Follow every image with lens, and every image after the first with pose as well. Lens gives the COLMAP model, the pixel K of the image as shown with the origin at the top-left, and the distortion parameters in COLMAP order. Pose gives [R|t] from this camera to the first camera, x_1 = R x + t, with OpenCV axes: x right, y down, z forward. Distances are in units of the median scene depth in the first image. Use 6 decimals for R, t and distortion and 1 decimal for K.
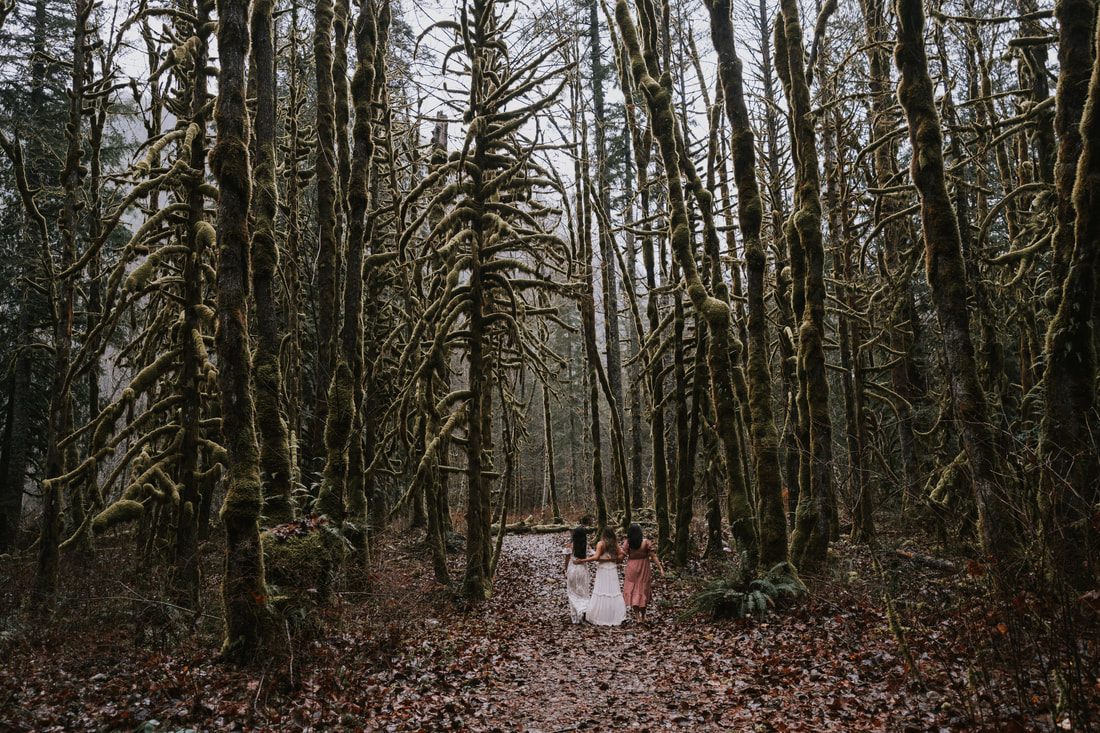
lens RADIAL K [[891.0, 0, 550.0], [0, 891.0, 366.5], [0, 0, 1]] dist [-0.000908, 0.000316]
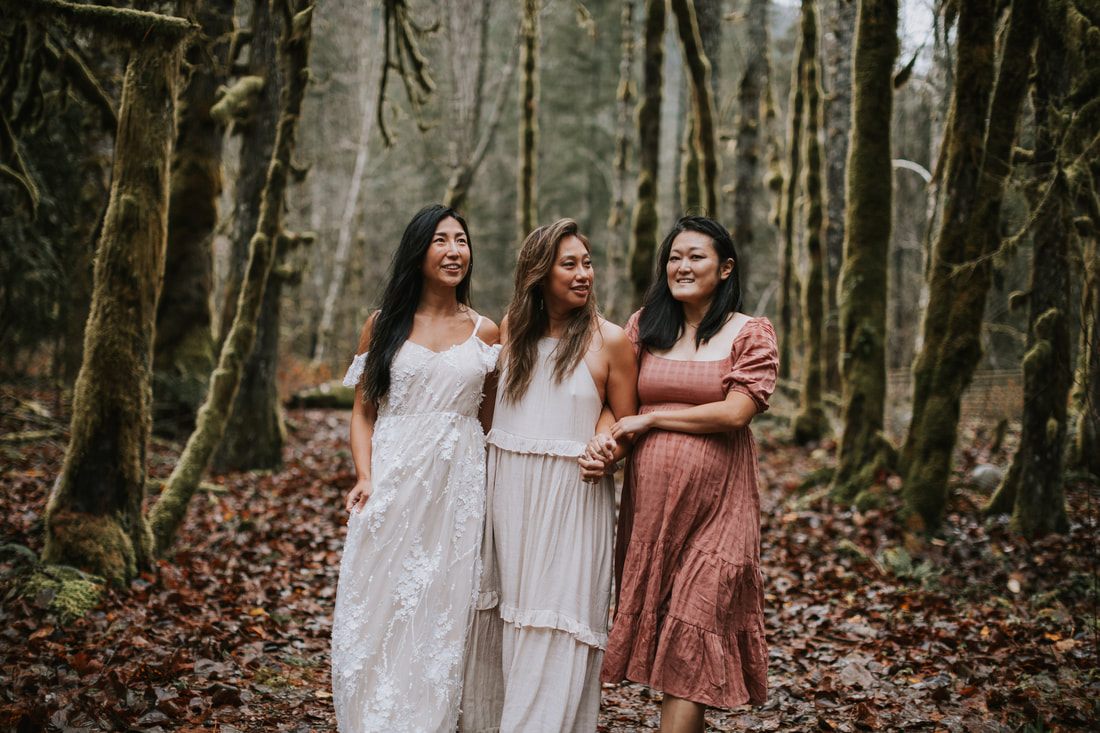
lens RADIAL K [[1645.0, 0, 550.0], [0, 1645.0, 366.5], [0, 0, 1]] dist [-0.037305, -0.018166]
pose [[0.996411, 0.084512, 0.004769, 0.018665], [-0.084380, 0.987225, 0.135156, 0.085375], [0.006715, -0.135073, 0.990813, 0.376504]]
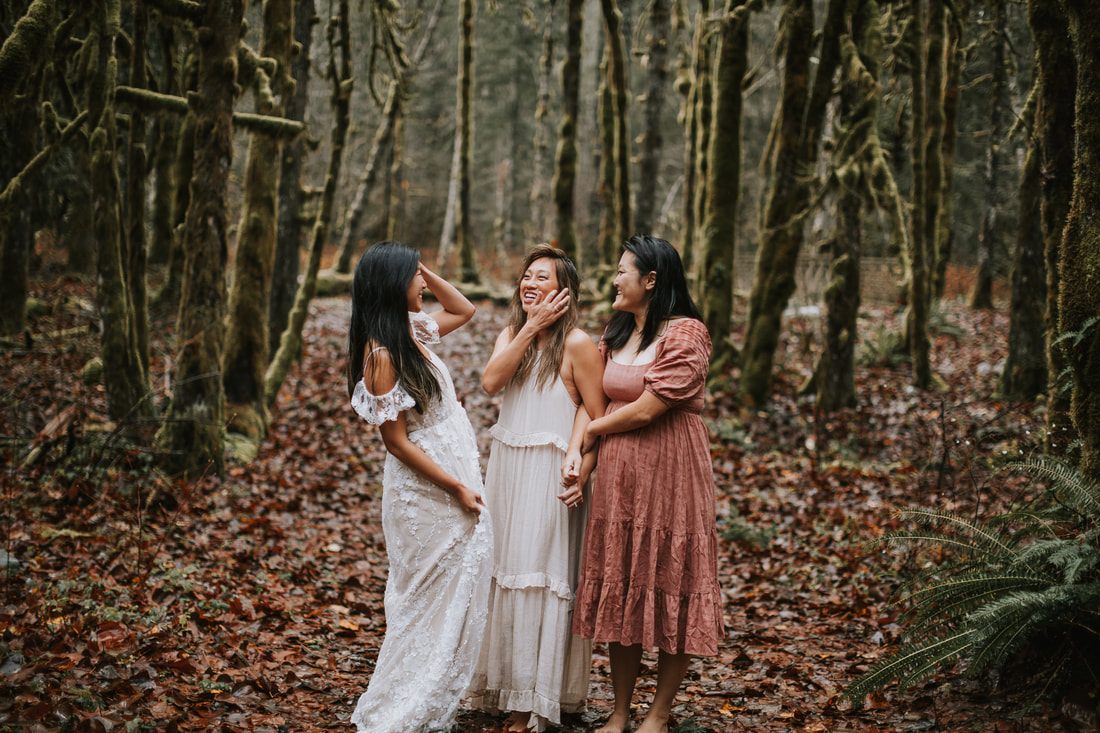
lens RADIAL K [[1640.0, 0, 550.0], [0, 1640.0, 366.5], [0, 0, 1]] dist [-0.029110, -0.104983]
pose [[0.994707, 0.084800, 0.058028, 0.007125], [-0.095484, 0.971465, 0.217116, 0.038457], [-0.037960, -0.221508, 0.974419, 0.207558]]
